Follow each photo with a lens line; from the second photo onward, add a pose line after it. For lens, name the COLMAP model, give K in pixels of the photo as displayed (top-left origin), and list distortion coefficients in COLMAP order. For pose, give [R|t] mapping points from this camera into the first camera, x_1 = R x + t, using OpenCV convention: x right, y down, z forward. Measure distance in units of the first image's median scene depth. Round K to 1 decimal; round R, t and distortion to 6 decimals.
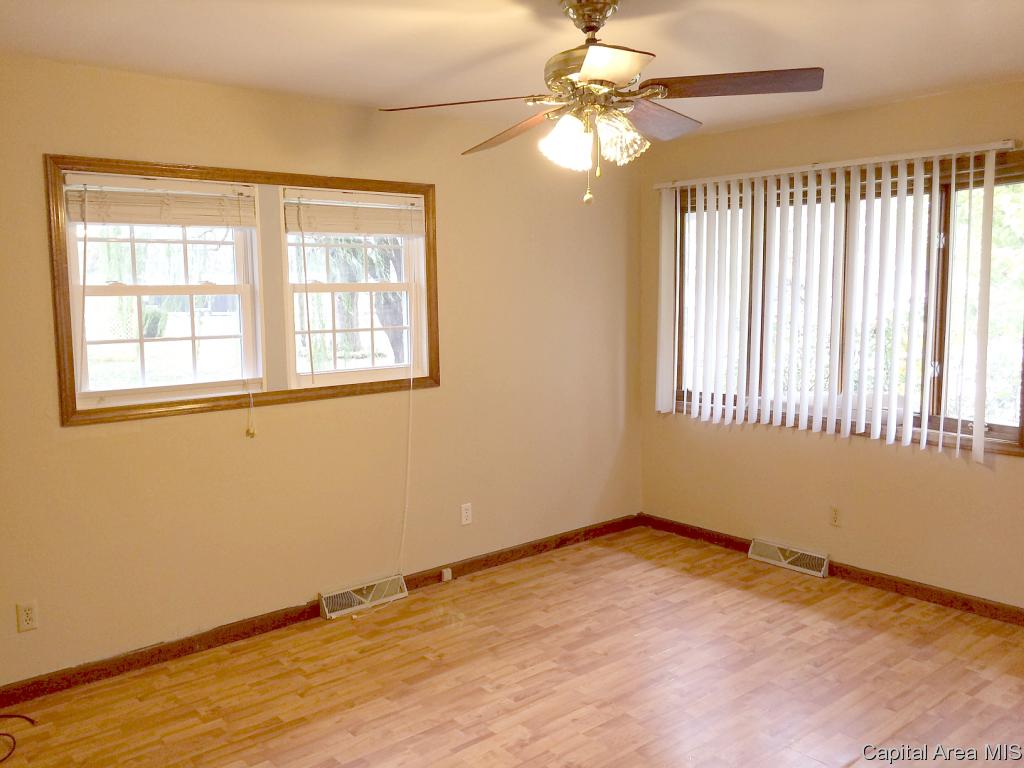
lens RADIAL K [[864.0, 0, 505.8], [0, 864.0, 378.4], [0, 0, 1]] dist [0.074769, -0.098502]
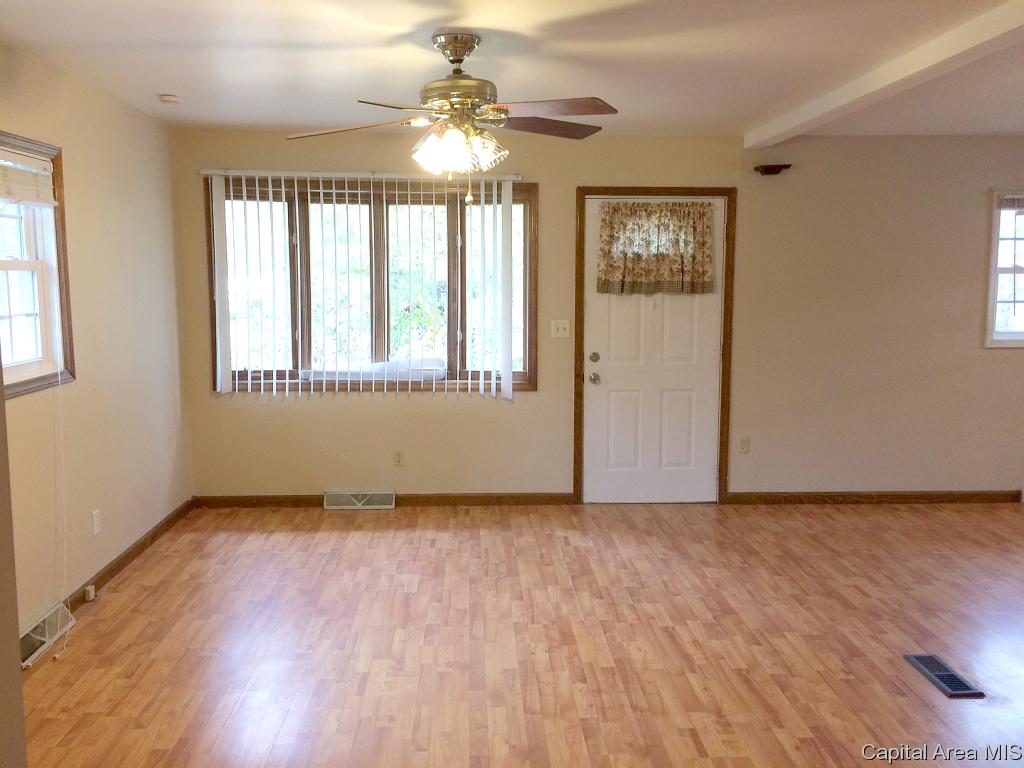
lens RADIAL K [[864.0, 0, 505.8], [0, 864.0, 378.4], [0, 0, 1]] dist [0.074769, -0.098502]
pose [[0.616067, -0.081857, 0.783429, -0.504490], [0.075761, 0.996132, 0.044505, 0.003611], [-0.784042, 0.031935, 0.619885, 0.122513]]
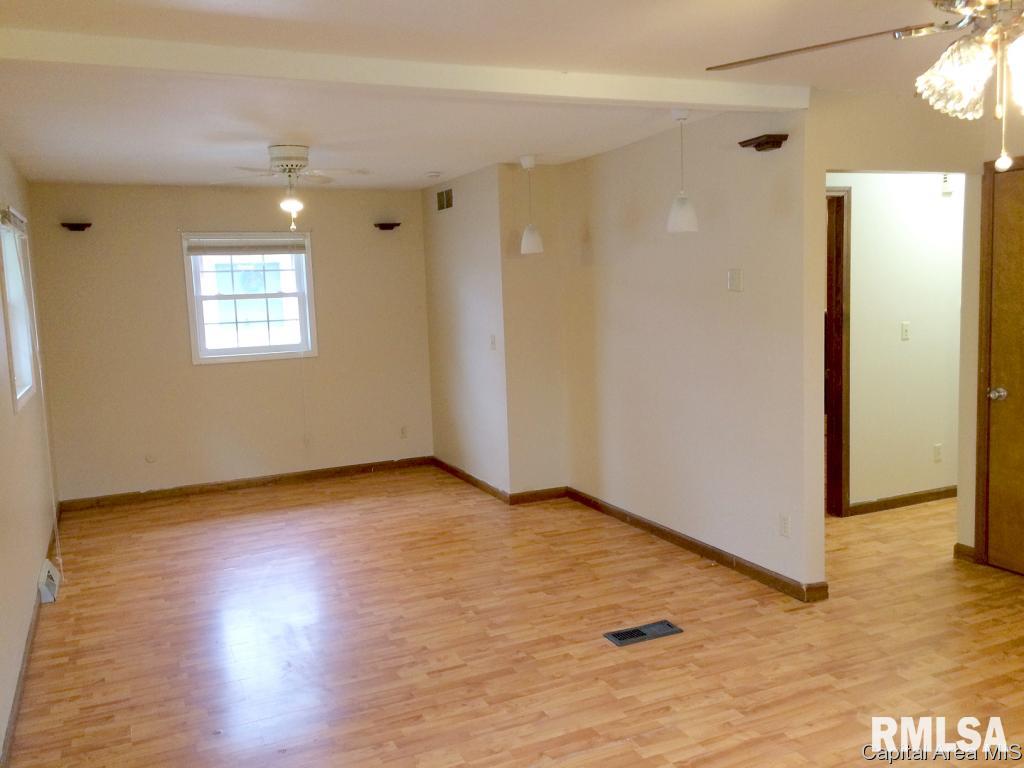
lens RADIAL K [[864.0, 0, 505.8], [0, 864.0, 378.4], [0, 0, 1]] dist [0.074769, -0.098502]
pose [[-0.958974, 0.018829, 0.282867, 0.184275], [0.080500, 0.974806, 0.208022, -0.122306], [-0.271824, 0.222259, -0.936329, 1.110159]]
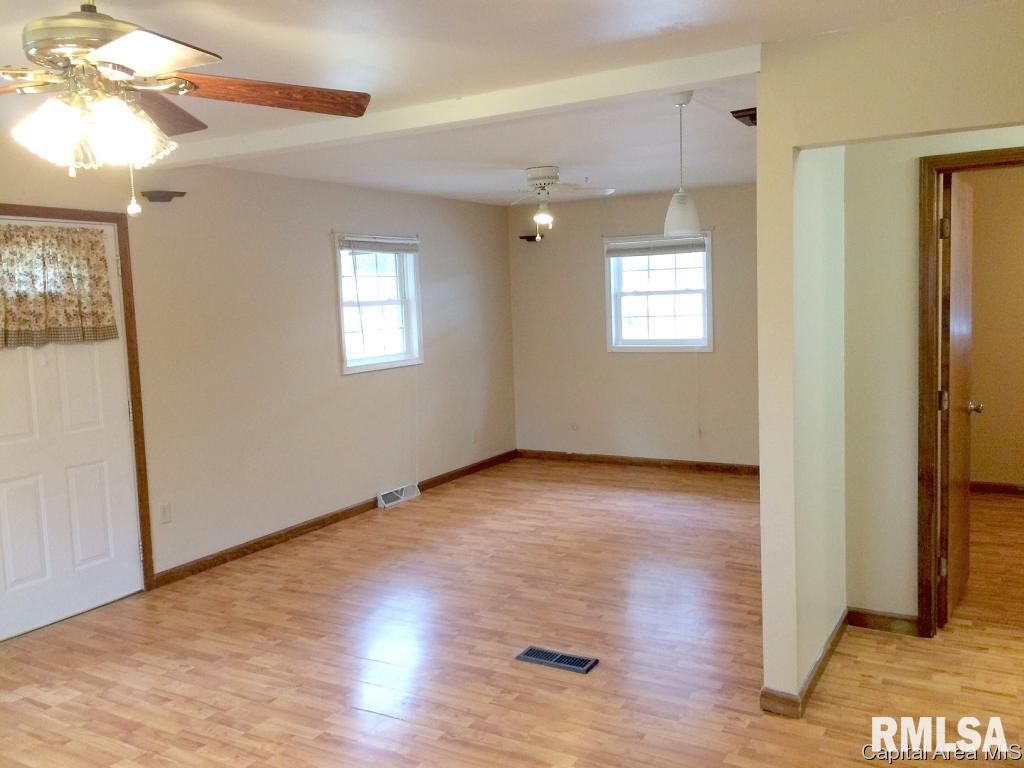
lens RADIAL K [[864.0, 0, 505.8], [0, 864.0, 378.4], [0, 0, 1]] dist [0.074769, -0.098502]
pose [[-0.332955, -0.064033, 0.940766, -0.458653], [0.140670, 0.983154, 0.116704, -0.051996], [-0.932391, 0.171195, -0.318339, 0.574402]]
